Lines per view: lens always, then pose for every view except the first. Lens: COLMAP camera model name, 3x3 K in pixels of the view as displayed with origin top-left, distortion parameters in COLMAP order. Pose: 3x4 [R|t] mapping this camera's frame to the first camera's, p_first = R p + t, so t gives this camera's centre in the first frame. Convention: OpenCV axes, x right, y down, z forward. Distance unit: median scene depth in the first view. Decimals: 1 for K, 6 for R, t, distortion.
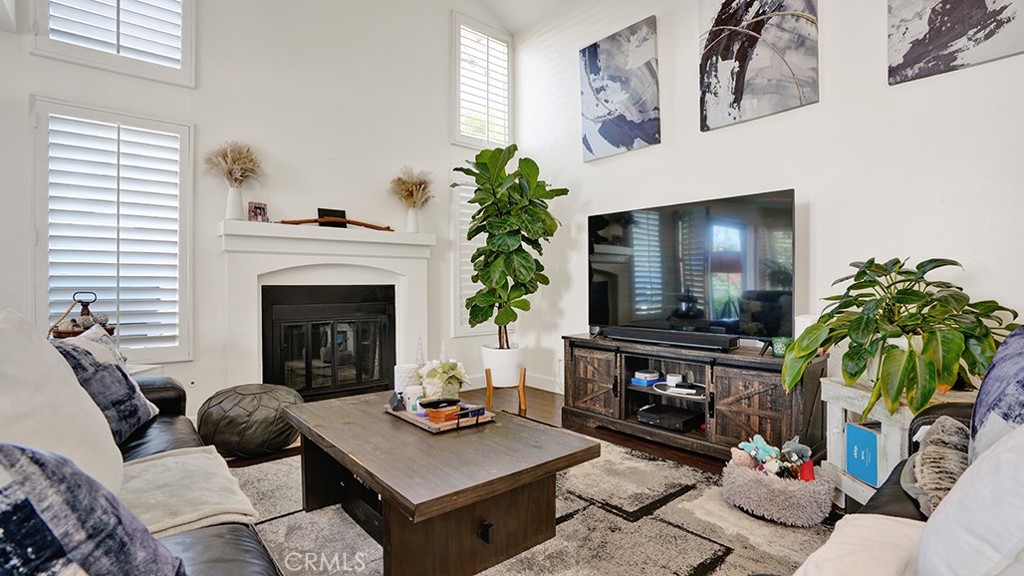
lens RADIAL K [[485.0, 0, 512.5], [0, 485.0, 291.9], [0, 0, 1]] dist [-0.053483, 0.019588]
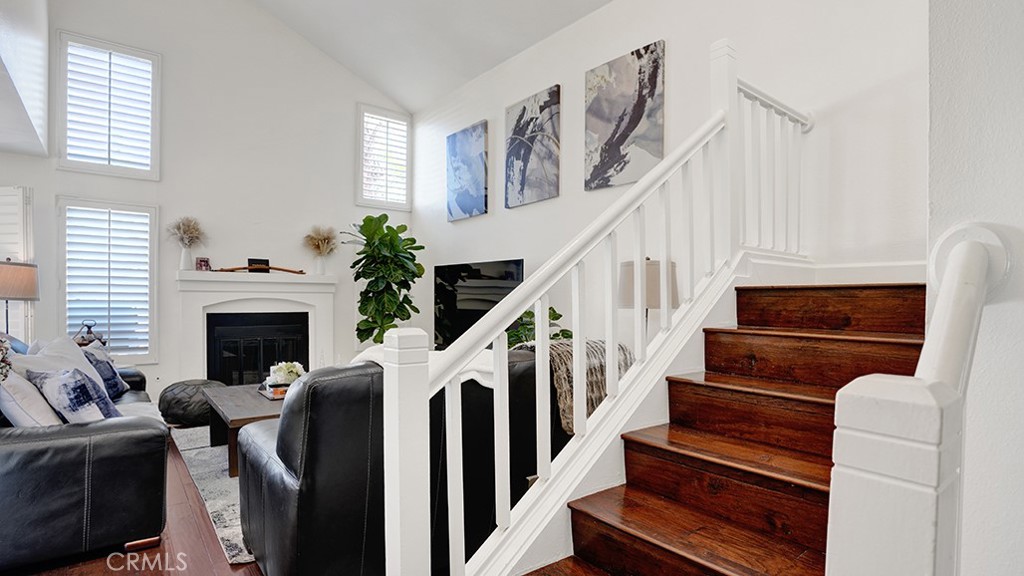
lens RADIAL K [[529.2, 0, 504.5], [0, 529.2, 309.1], [0, 0, 1]] dist [-0.011738, 0.001740]
pose [[0.998471, 0.011189, -0.054130, 0.506106], [-0.010813, 0.999915, 0.007244, -0.051625], [0.054206, -0.006647, 0.998508, -0.598575]]
